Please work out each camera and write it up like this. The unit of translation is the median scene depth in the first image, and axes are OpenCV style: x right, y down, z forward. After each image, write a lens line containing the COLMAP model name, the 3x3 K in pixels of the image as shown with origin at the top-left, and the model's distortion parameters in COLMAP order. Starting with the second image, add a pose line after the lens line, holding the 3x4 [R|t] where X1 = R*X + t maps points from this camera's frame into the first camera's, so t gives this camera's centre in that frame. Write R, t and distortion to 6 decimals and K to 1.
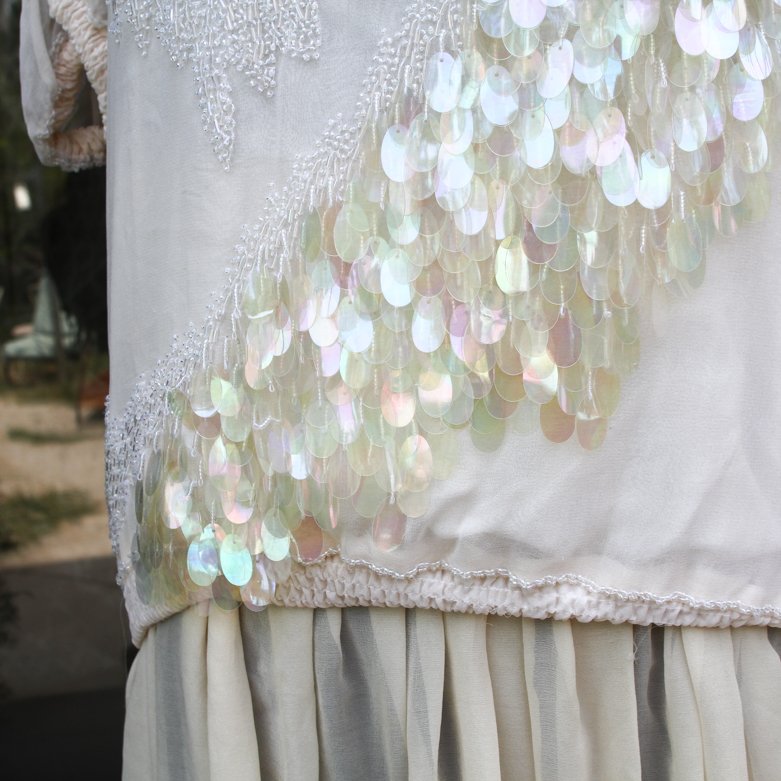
lens RADIAL K [[1346.2, 0, 398.0], [0, 1346.2, 387.2], [0, 0, 1]] dist [-0.098571, 0.000000]
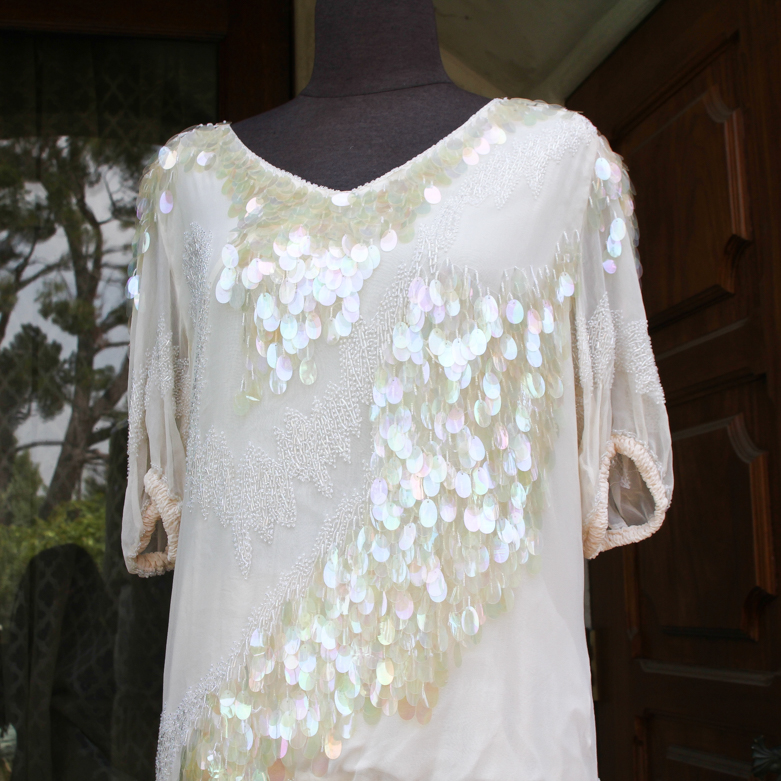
lens RADIAL K [[1346.2, 0, 389.9], [0, 1346.2, 388.0], [0, 0, 1]] dist [-0.098571, 0.000000]
pose [[0.998828, 0.036443, 0.031841, 0.012873], [-0.024979, 0.951776, -0.305774, 0.174241], [-0.041449, 0.304620, 0.951572, -1.006812]]
